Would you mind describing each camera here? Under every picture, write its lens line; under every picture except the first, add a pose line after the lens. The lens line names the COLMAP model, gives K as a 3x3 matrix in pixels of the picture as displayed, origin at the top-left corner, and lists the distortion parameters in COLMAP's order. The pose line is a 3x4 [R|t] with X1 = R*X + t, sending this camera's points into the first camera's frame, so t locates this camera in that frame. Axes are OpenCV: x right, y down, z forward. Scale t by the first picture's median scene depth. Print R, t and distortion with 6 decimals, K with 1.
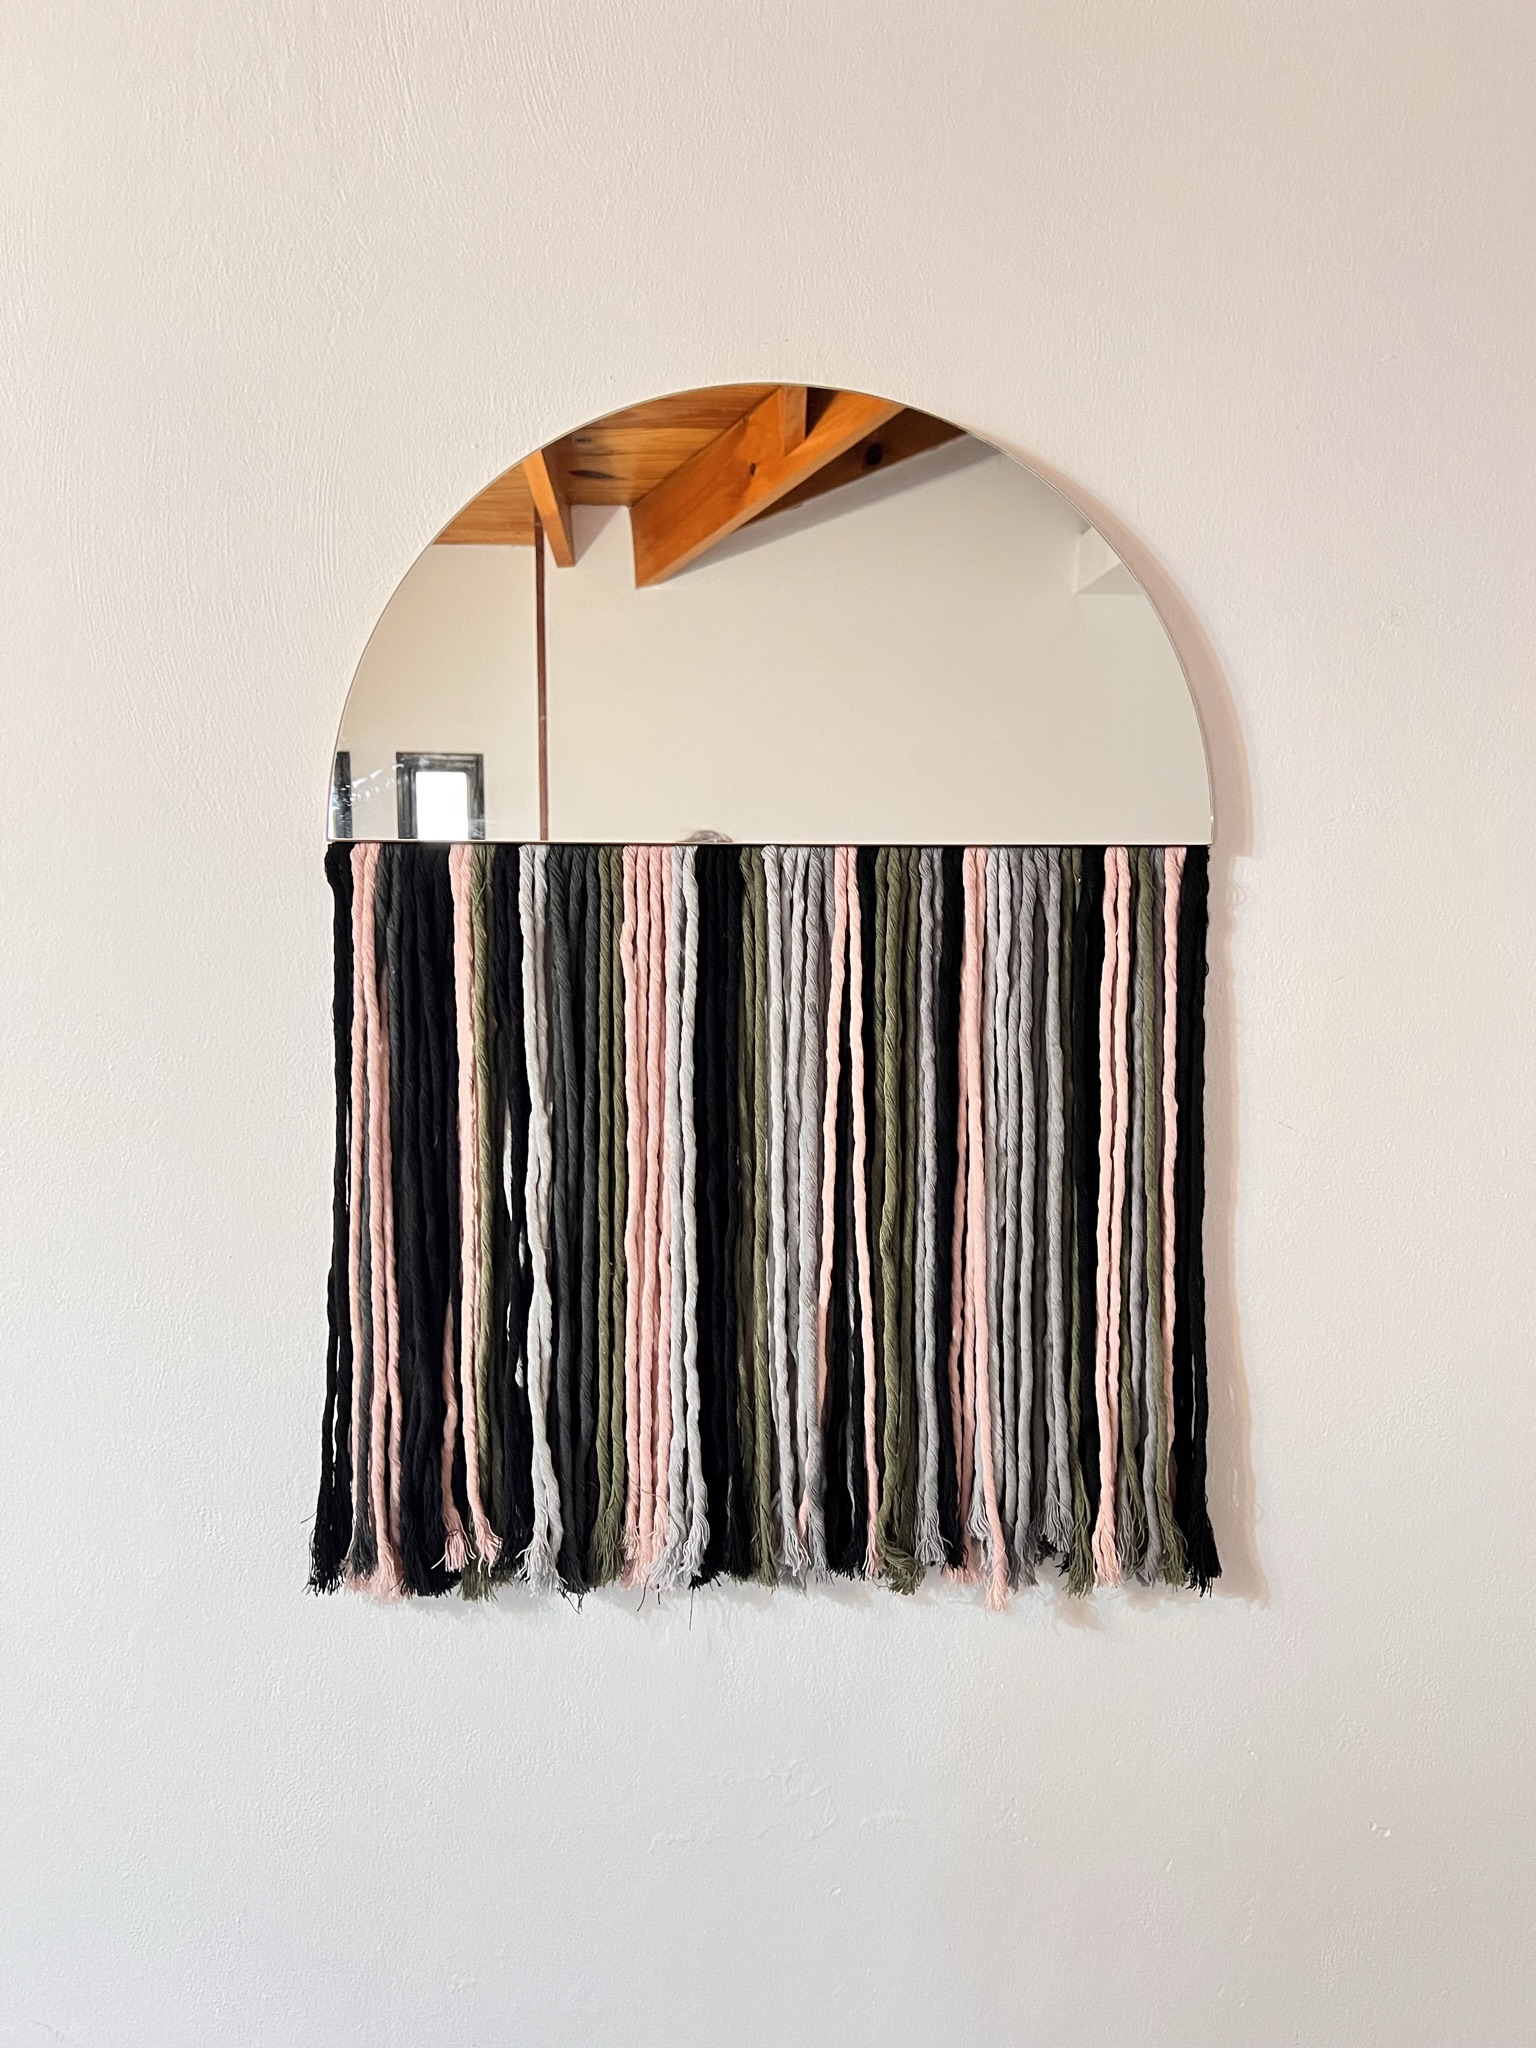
lens RADIAL K [[1525.3, 0, 778.8], [0, 1525.3, 1031.3], [0, 0, 1]] dist [0.031699, -0.044800]
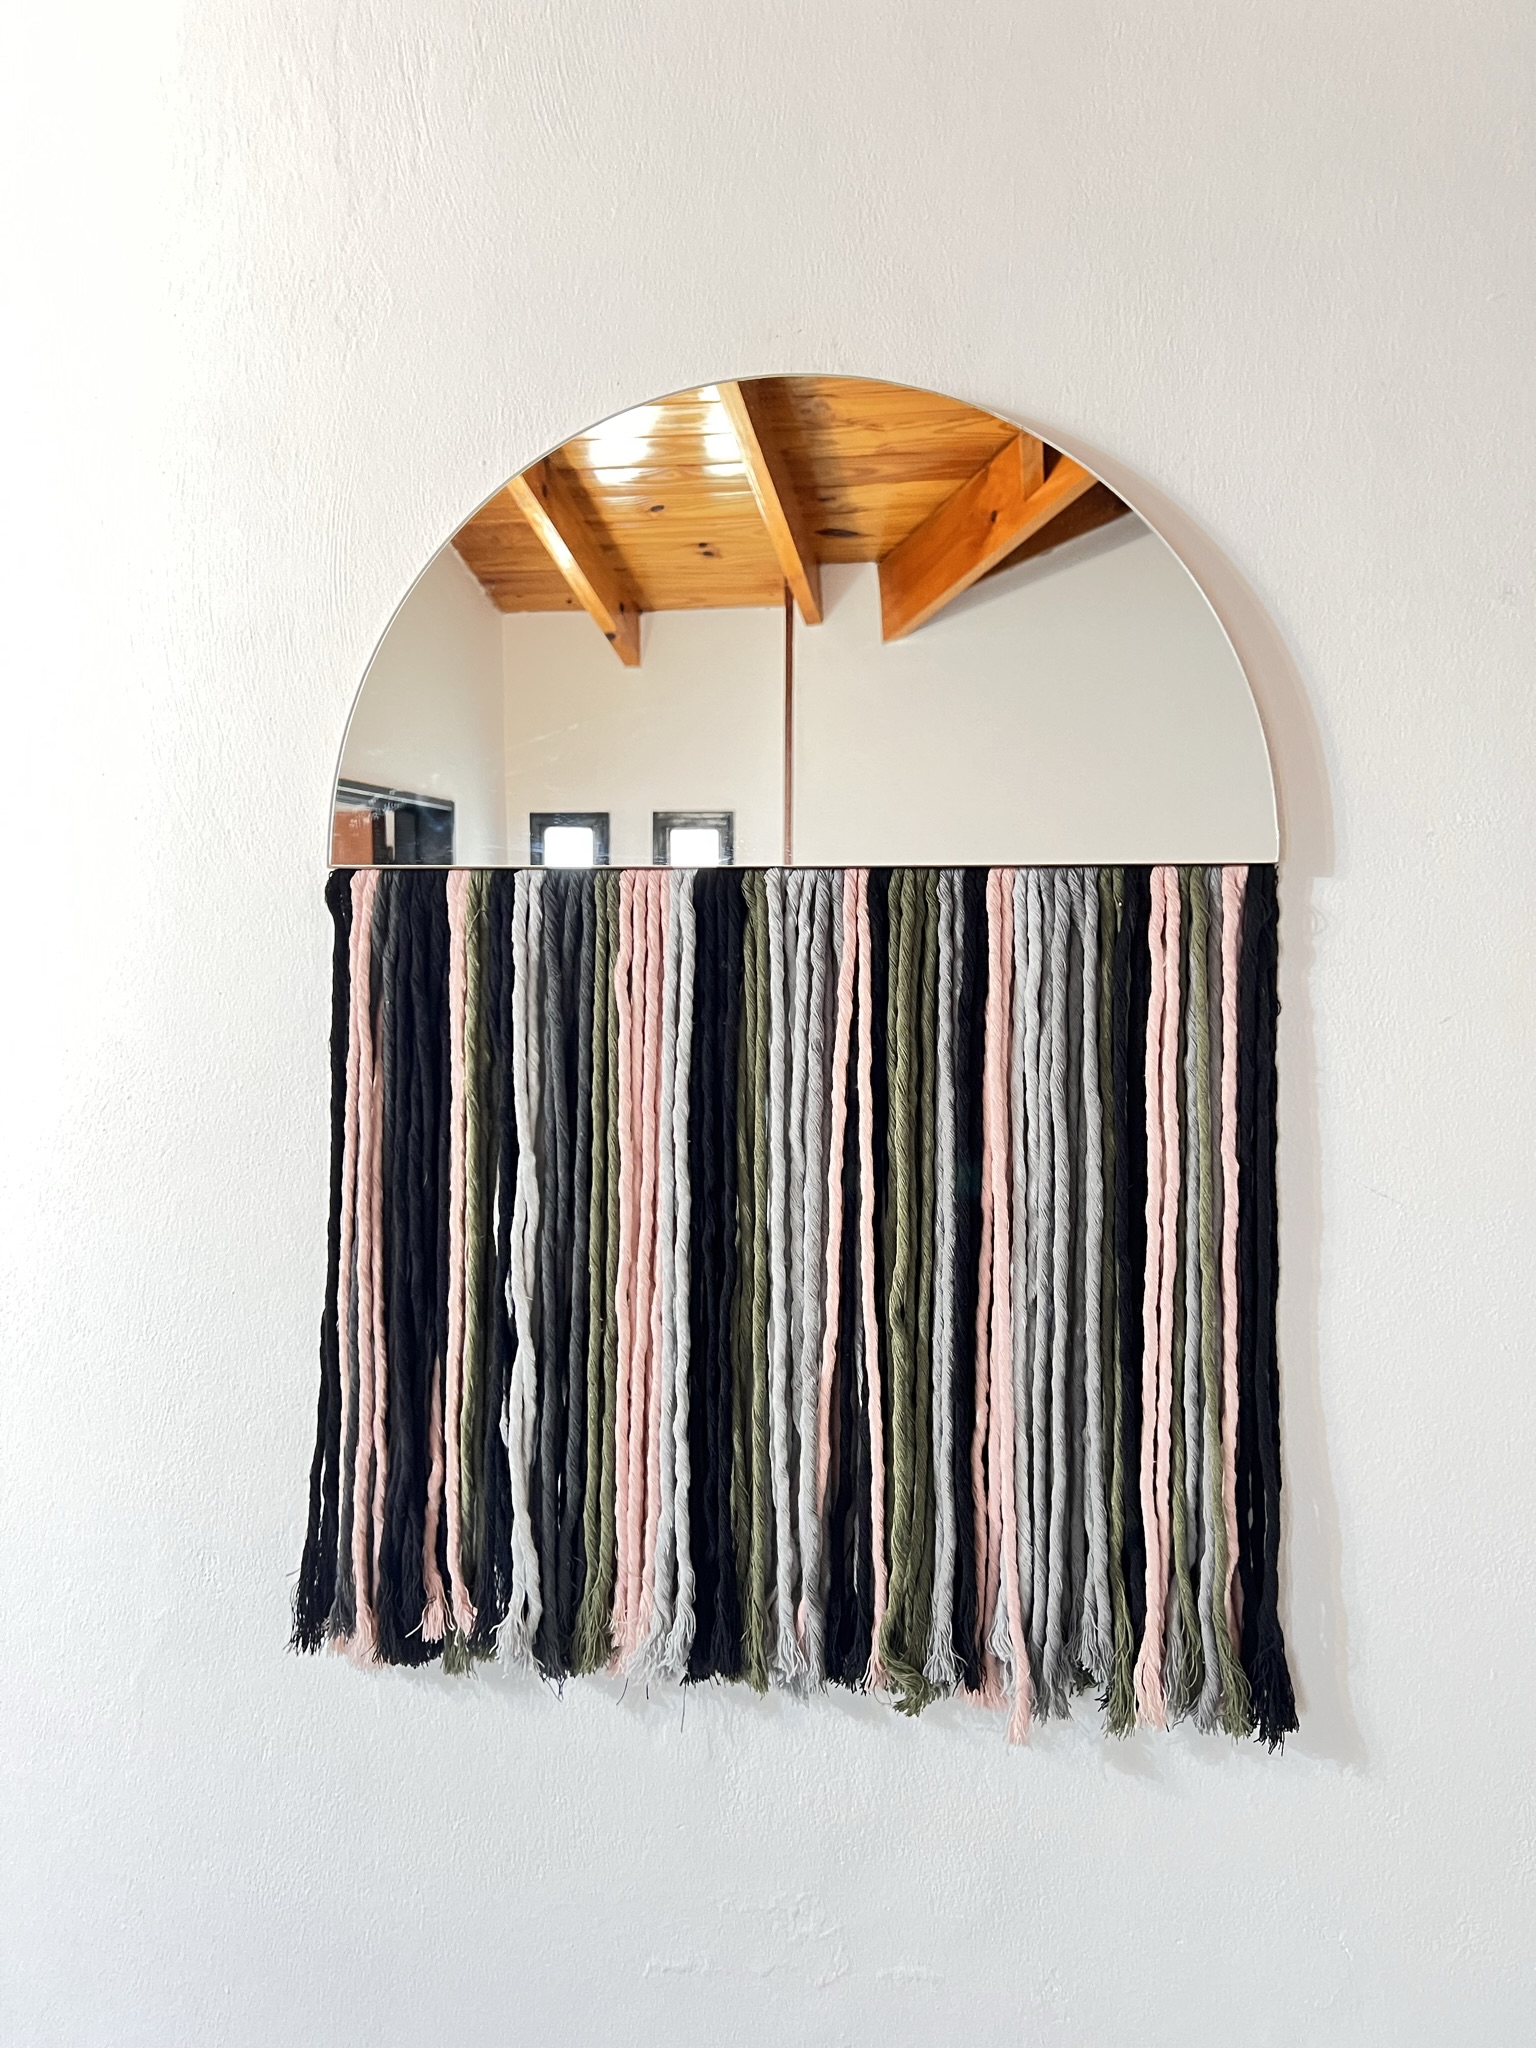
lens RADIAL K [[1525.3, 0, 774.8], [0, 1525.3, 1009.1], [0, 0, 1]] dist [0.031699, -0.044800]
pose [[0.979924, 0.008958, -0.199170, 0.176433], [-0.019637, 0.998469, -0.051709, 0.010240], [0.198402, 0.054583, 0.978600, 0.103144]]
